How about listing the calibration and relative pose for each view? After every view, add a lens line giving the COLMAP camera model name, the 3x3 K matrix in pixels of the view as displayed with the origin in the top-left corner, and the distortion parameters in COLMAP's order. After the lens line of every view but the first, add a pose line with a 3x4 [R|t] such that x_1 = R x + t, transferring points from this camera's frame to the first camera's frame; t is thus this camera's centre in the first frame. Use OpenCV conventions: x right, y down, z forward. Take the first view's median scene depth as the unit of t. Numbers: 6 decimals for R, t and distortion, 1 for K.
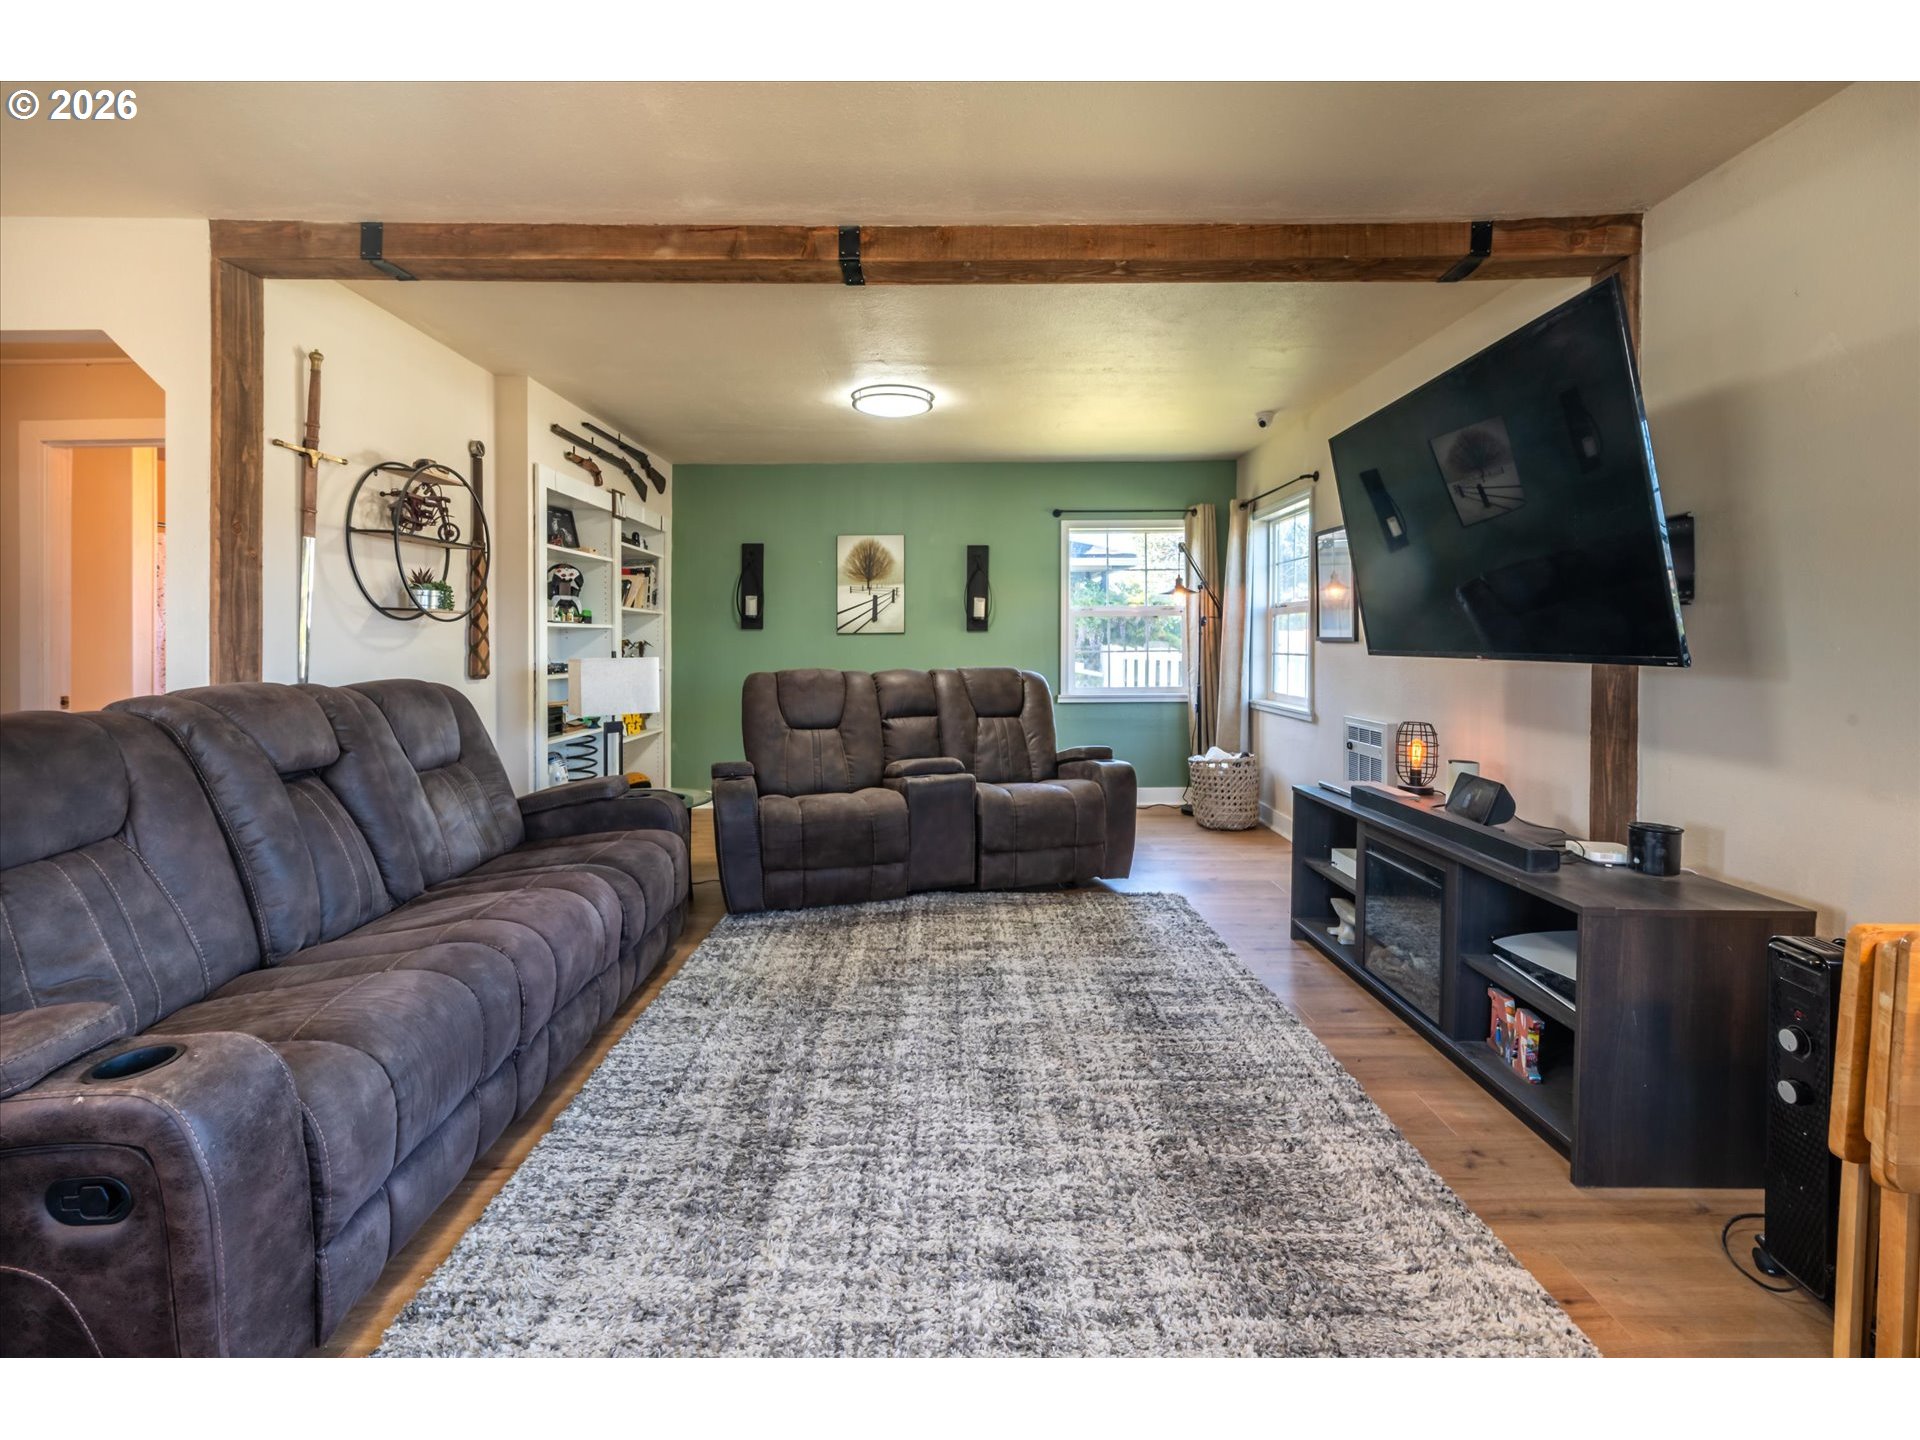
lens RADIAL K [[844.4, 0, 955.3], [0, 844.4, 647.0], [0, 0, 1]] dist [-0.001241, 0.000023]
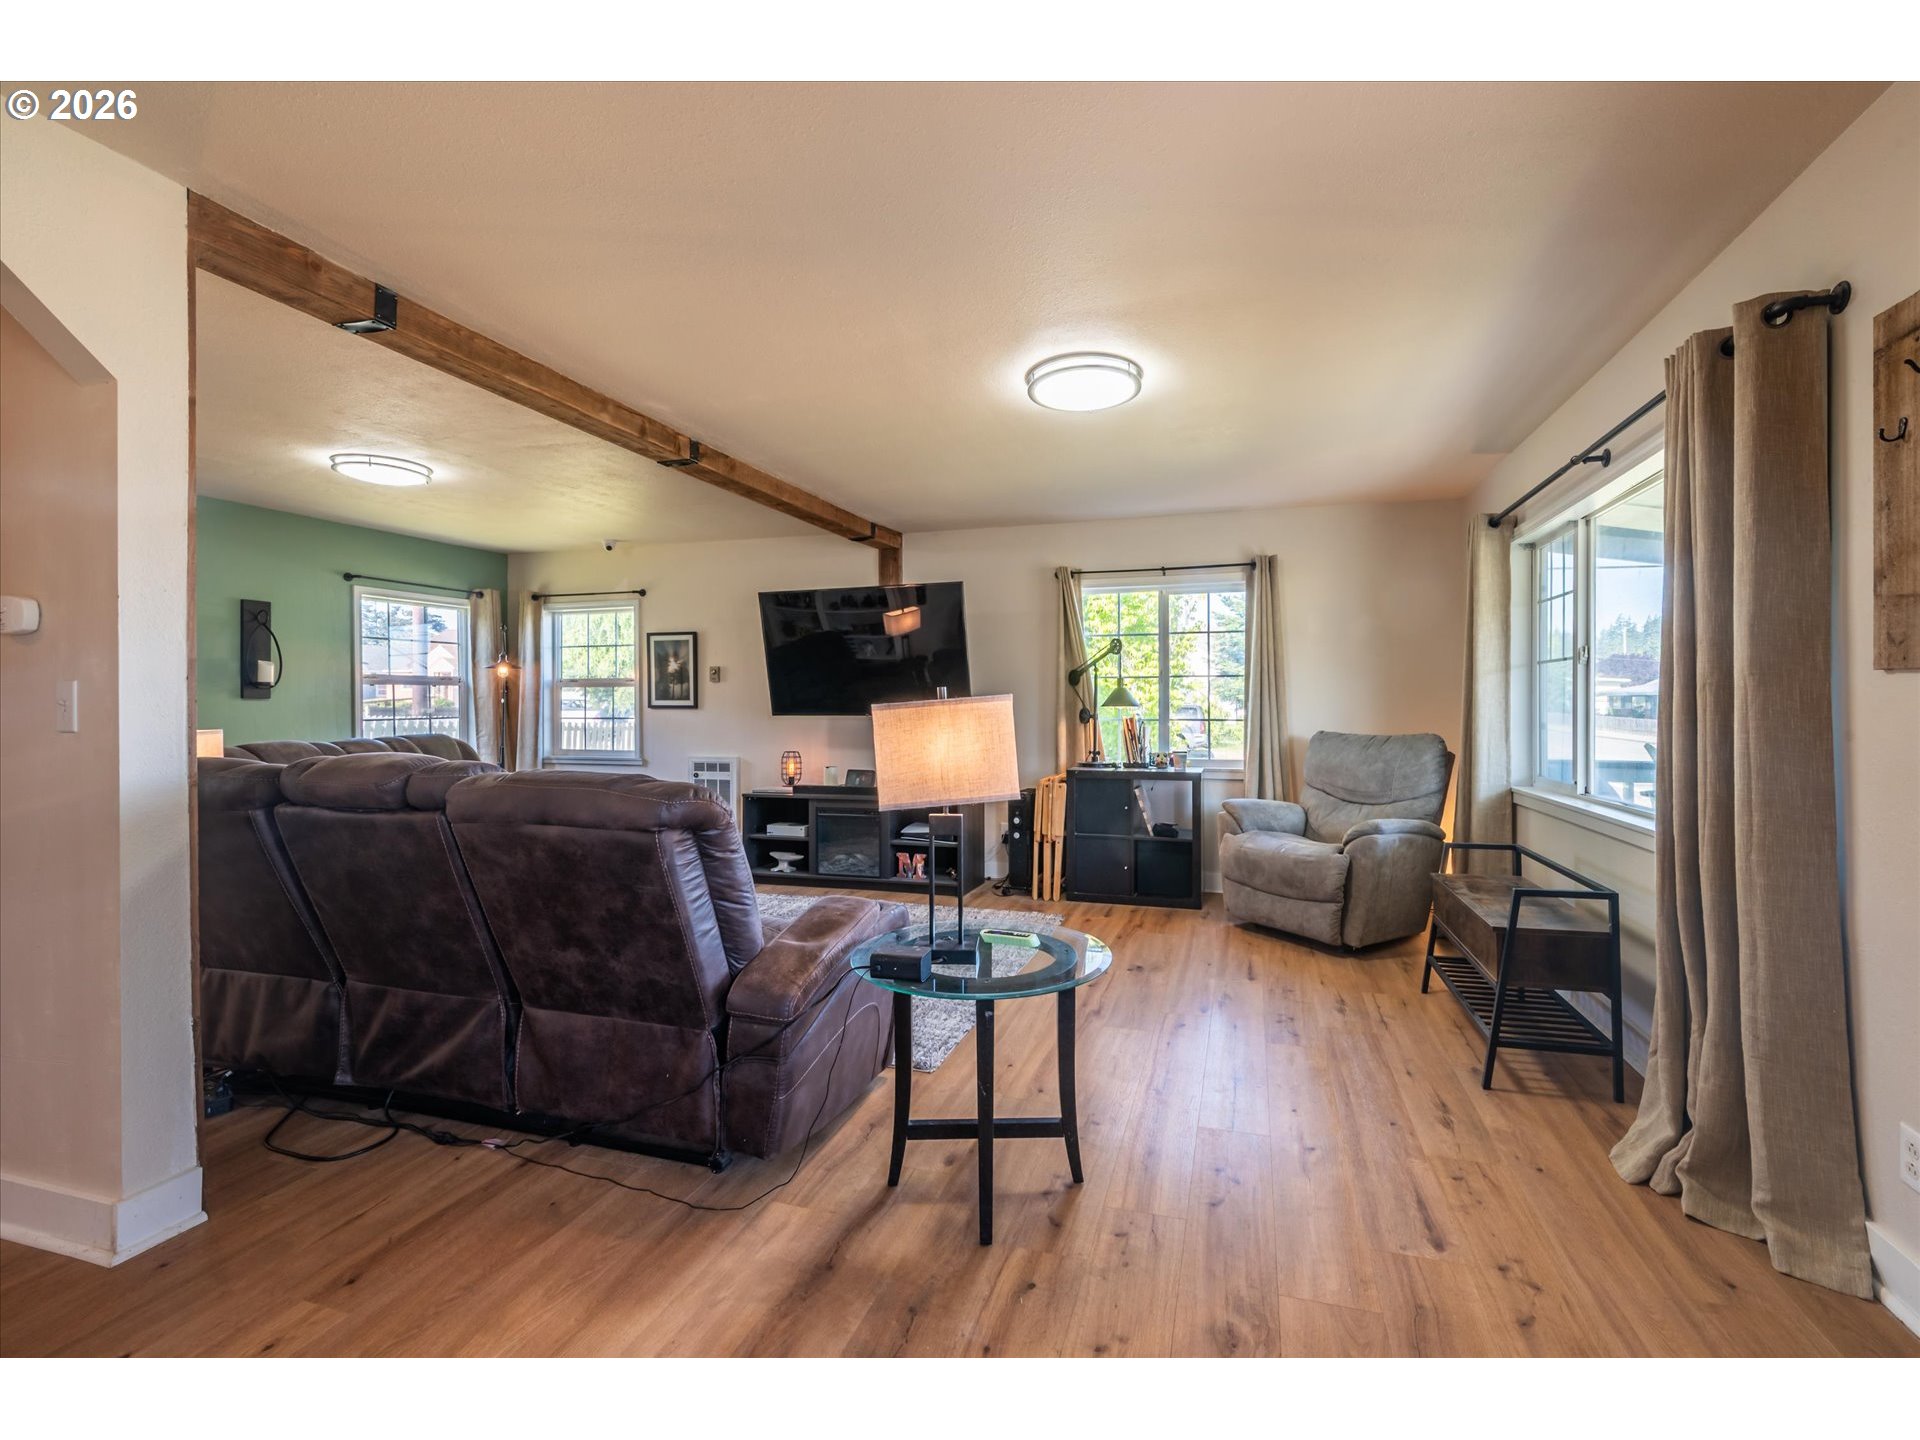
lens RADIAL K [[832.7, 0, 997.0], [0, 832.7, 704.5], [0, 0, 1]] dist [-0.001669, 0.000714]
pose [[0.289535, 0.000632, 0.957167, -1.083963], [0.009620, 0.999947, -0.003570, -0.003421], [-0.957119, 0.010241, 0.289513, 0.028290]]
